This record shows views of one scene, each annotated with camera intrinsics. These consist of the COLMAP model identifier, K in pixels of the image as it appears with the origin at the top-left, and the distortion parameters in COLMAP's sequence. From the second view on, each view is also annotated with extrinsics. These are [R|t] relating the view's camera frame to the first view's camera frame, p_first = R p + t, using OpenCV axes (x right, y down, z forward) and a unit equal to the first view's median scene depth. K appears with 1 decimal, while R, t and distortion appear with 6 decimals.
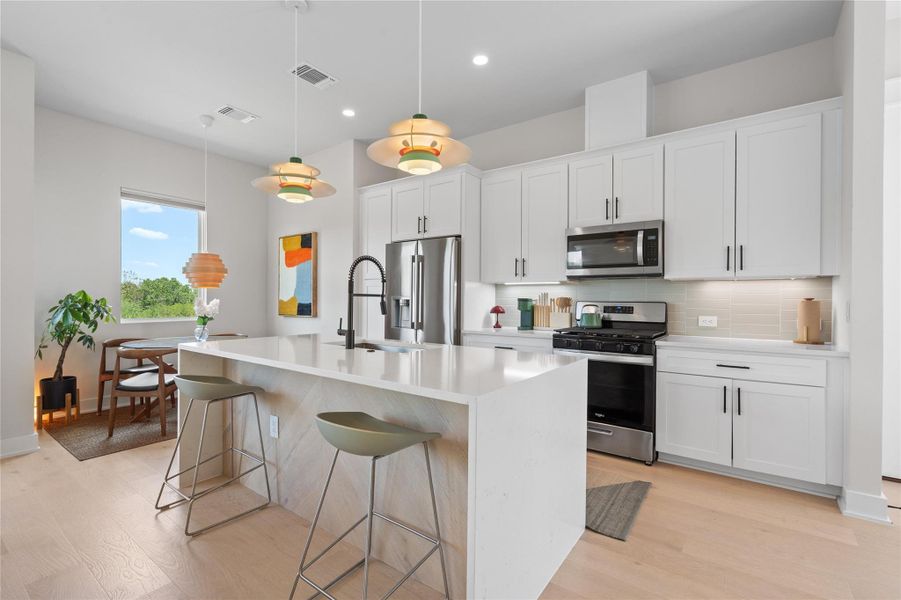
lens RADIAL K [[407.5, 0, 445.6], [0, 407.5, 299.0], [0, 0, 1]] dist [-0.006464, 0.001341]
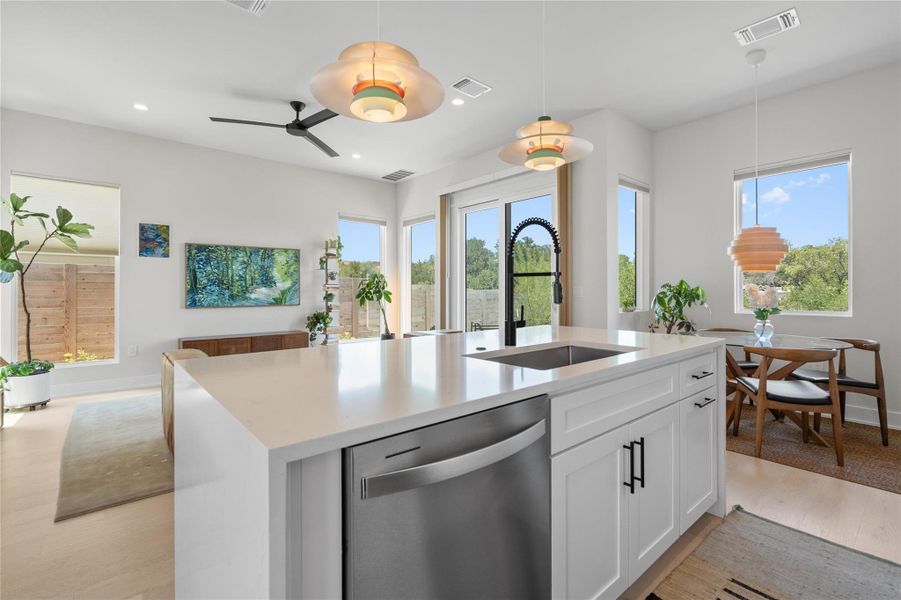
lens RADIAL K [[407.5, 0, 439.5], [0, 407.5, 285.9], [0, 0, 1]] dist [-0.006464, 0.001341]
pose [[-0.271625, -0.011470, -0.962335, 0.499838], [-0.012949, 0.999882, -0.008262, 0.018061], [0.962316, 0.010217, -0.271741, 0.992473]]
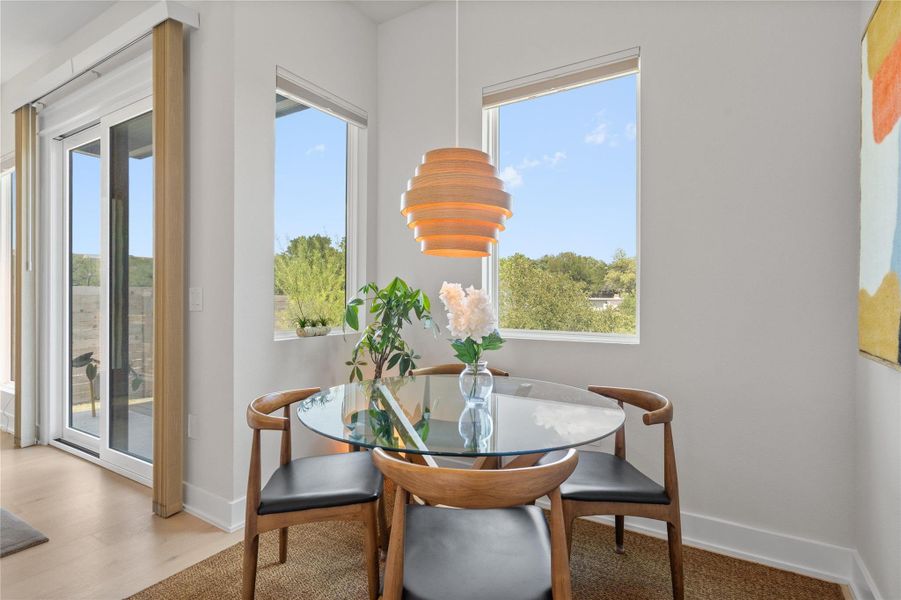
lens RADIAL K [[463.6, 0, 436.3], [0, 463.6, 297.6], [0, 0, 1]] dist [0.004823, -0.000999]
pose [[0.050814, -0.004238, -0.998699, -0.293469], [-0.005349, 0.999975, -0.004515, 0.017779], [0.998694, 0.005572, 0.050790, 1.505475]]
